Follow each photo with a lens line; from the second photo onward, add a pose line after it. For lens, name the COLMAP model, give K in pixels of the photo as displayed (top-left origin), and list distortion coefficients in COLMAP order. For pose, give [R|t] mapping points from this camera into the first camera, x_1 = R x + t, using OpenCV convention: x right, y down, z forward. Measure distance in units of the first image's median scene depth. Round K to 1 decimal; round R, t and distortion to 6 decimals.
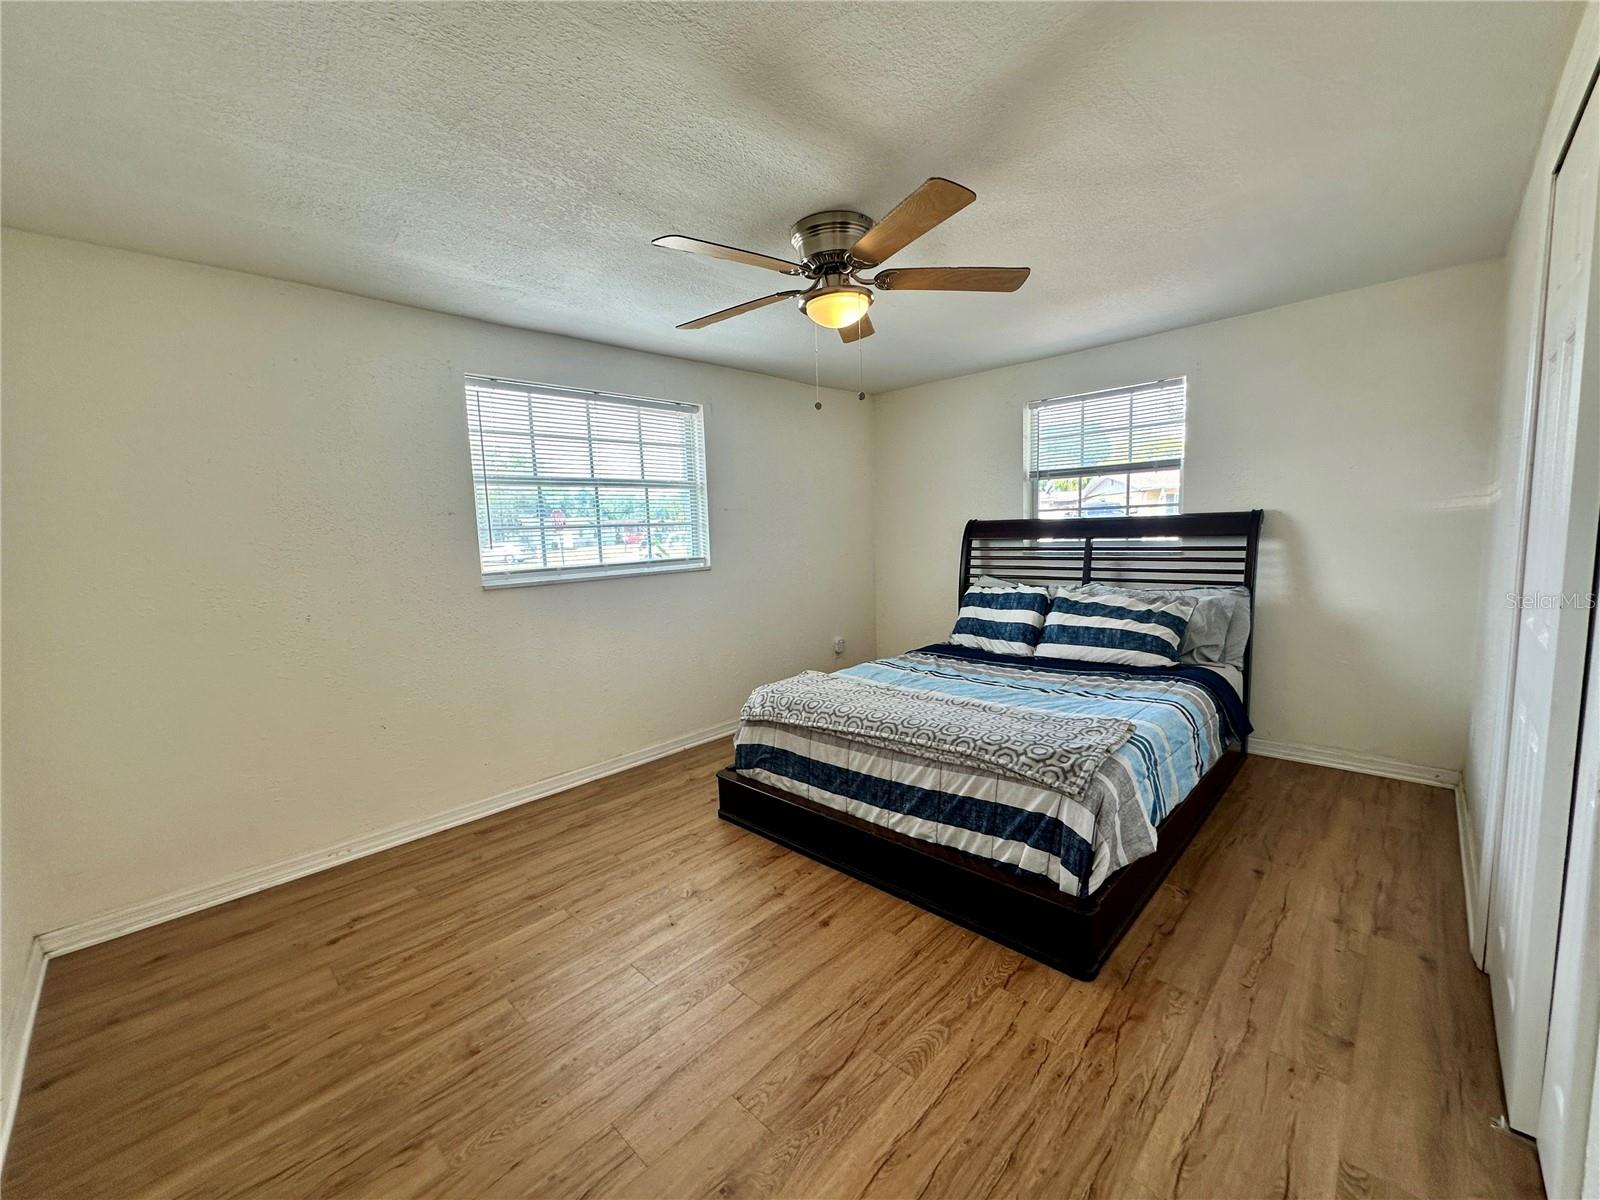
lens RADIAL K [[640.4, 0, 793.7], [0, 640.4, 595.6], [0, 0, 1]] dist [-0.006097, 0.001707]
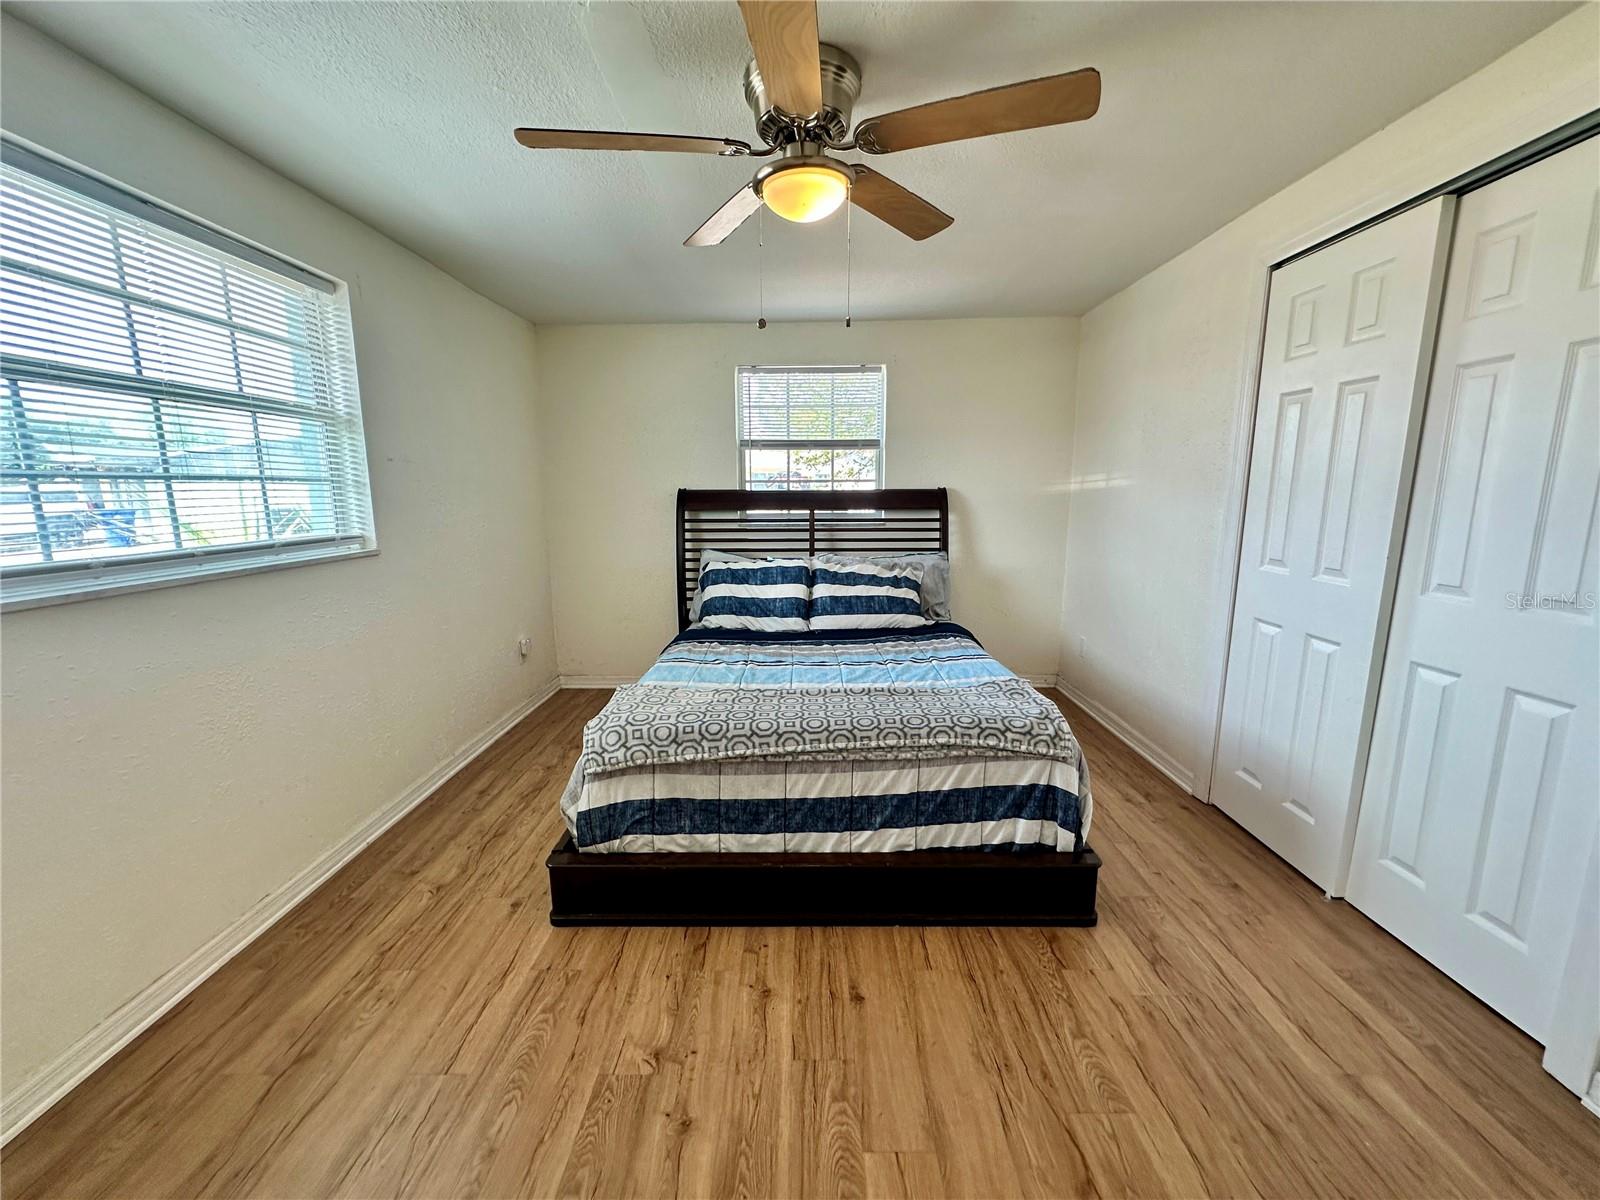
lens RADIAL K [[640.4, 0, 797.3], [0, 640.4, 596.7], [0, 0, 1]] dist [-0.006097, 0.001707]
pose [[0.721723, -0.082421, 0.687257, -0.388344], [0.051809, 0.996533, 0.065105, -0.026932], [-0.690240, -0.011381, 0.723491, 0.376120]]
